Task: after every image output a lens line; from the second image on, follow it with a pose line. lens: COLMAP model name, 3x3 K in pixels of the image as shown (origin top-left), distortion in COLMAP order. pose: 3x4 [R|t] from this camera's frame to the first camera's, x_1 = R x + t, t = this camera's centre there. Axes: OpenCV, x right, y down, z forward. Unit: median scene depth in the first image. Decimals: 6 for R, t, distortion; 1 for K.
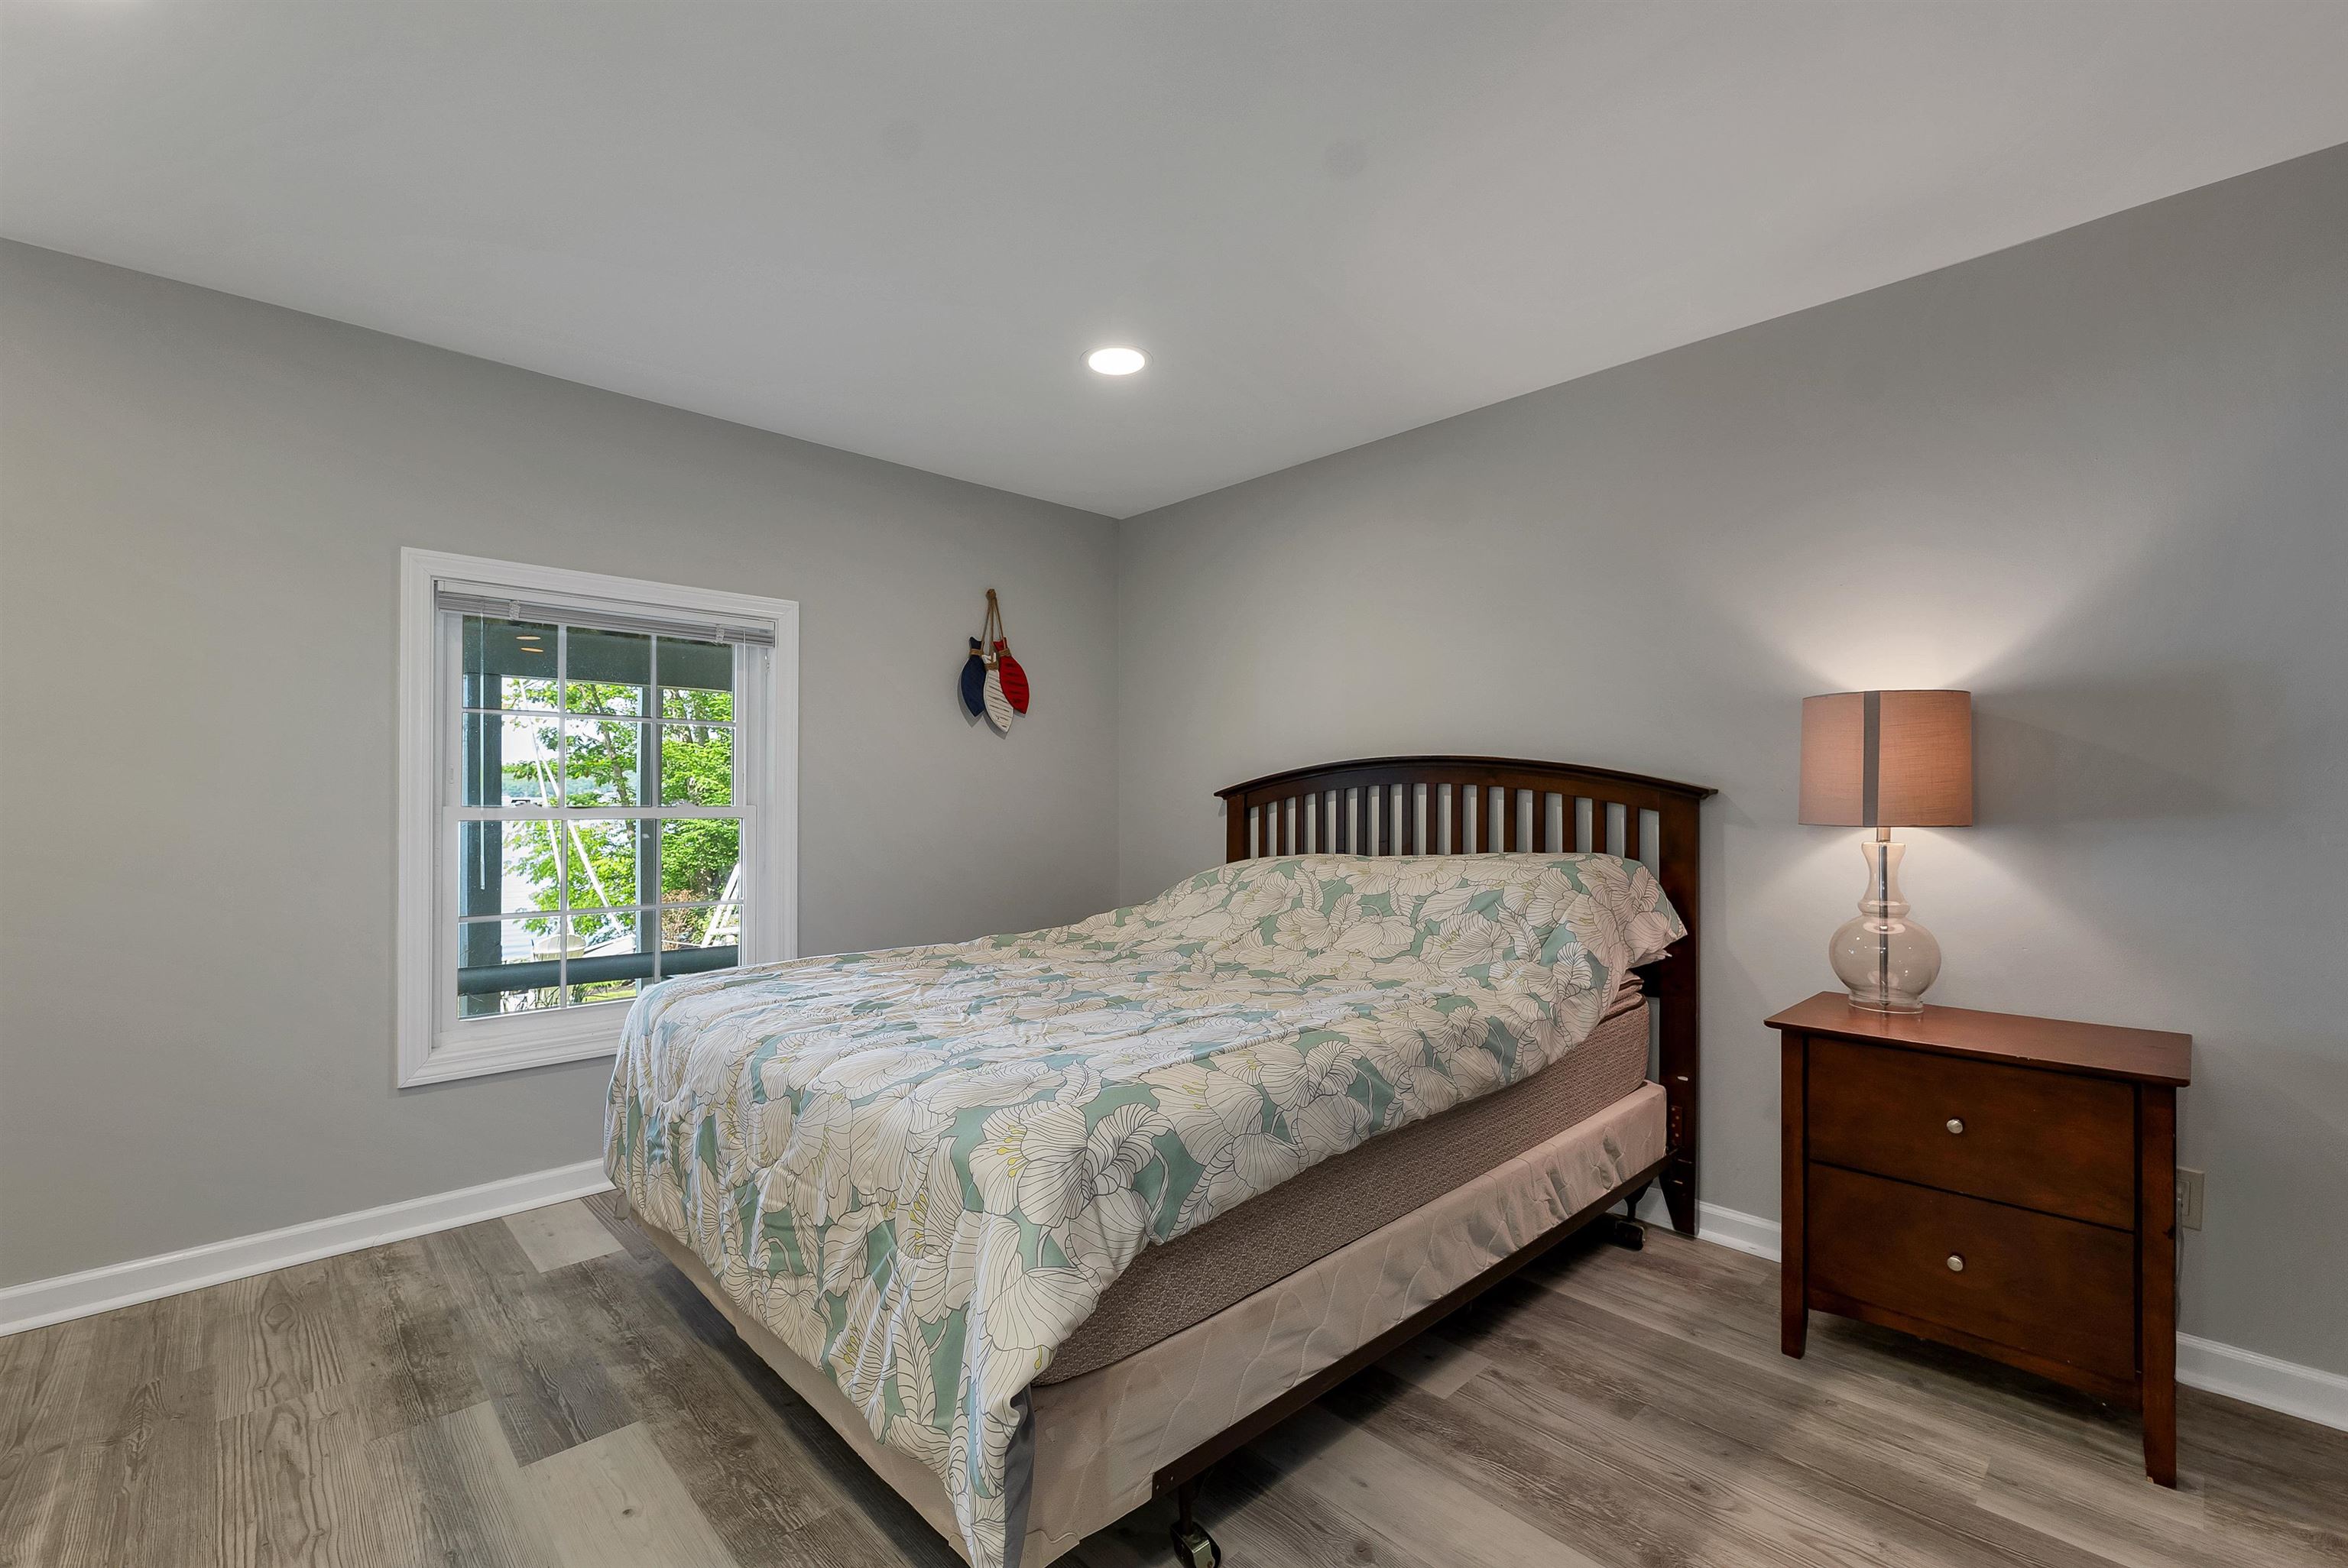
lens RADIAL K [[1002.6, 0, 1175.6], [0, 1002.6, 794.8], [0, 0, 1]] dist [-0.000082, -0.000017]
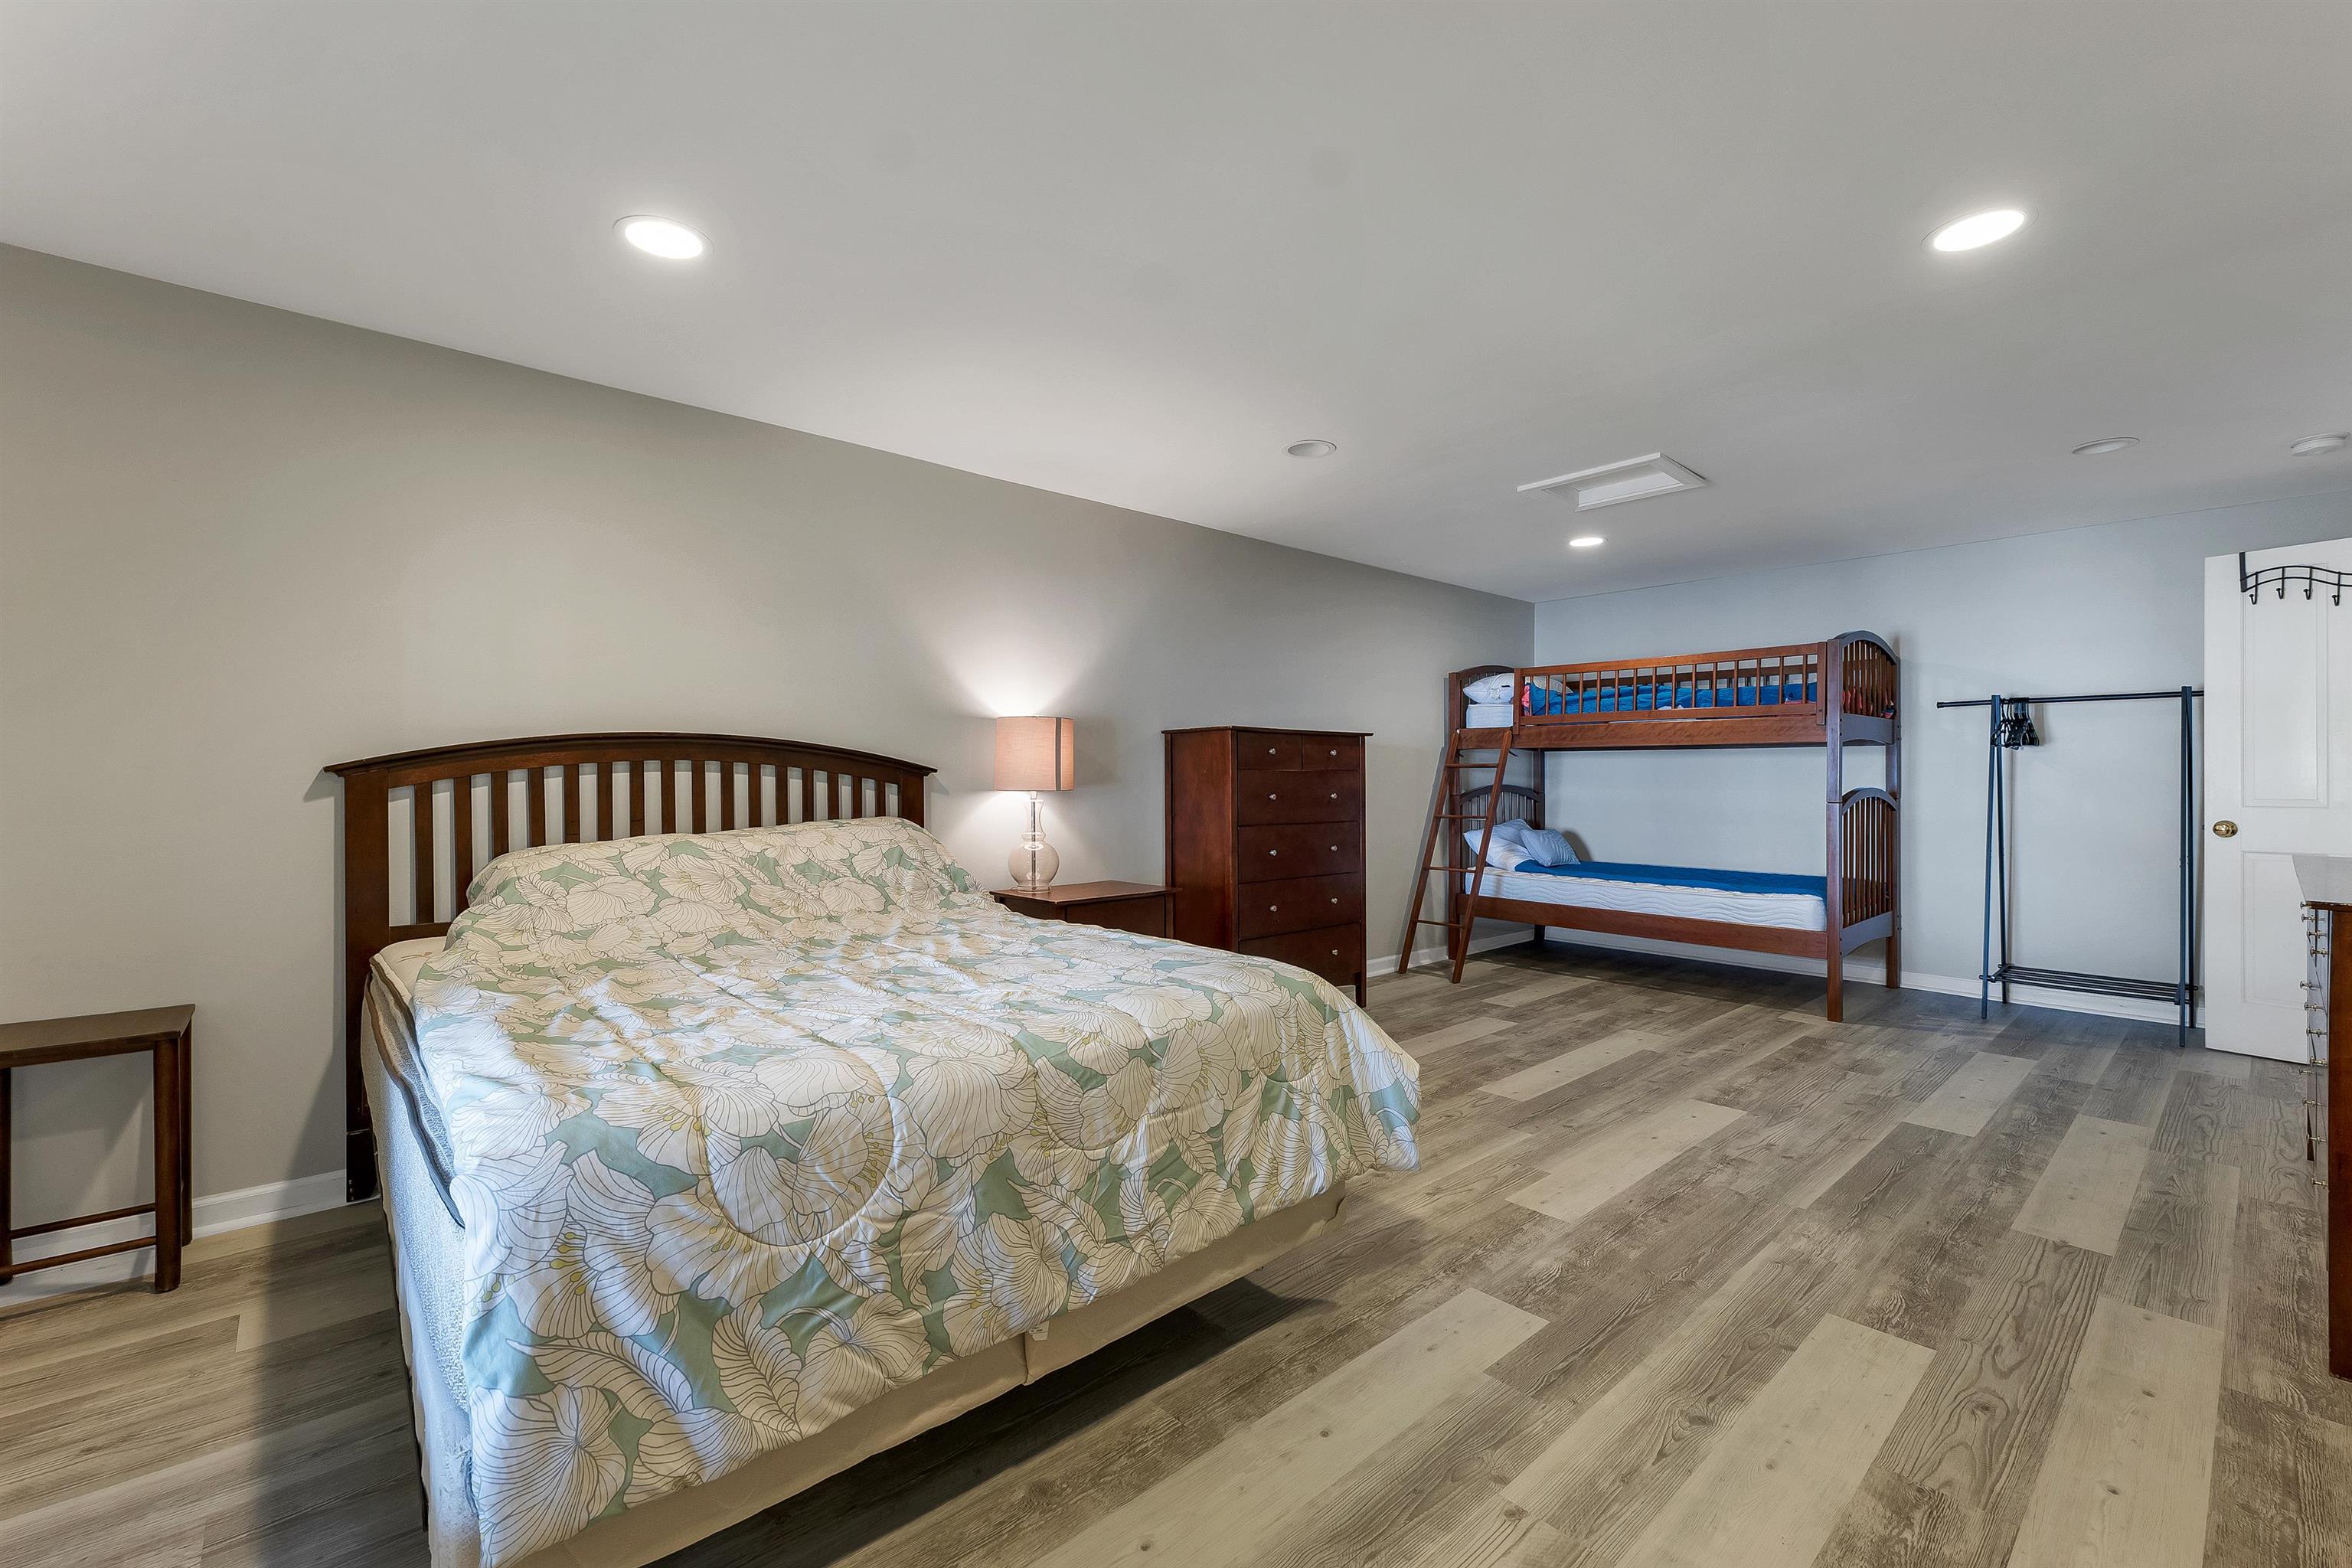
lens RADIAL K [[978.0, 0, 1179.2], [0, 978.0, 810.2], [0, 0, 1]] dist [-0.000921, -0.000075]
pose [[0.029626, -0.033995, 0.998983, -0.933695], [-0.000497, 0.999421, 0.034024, 0.006561], [-0.999561, -0.001505, 0.029592, 0.619908]]
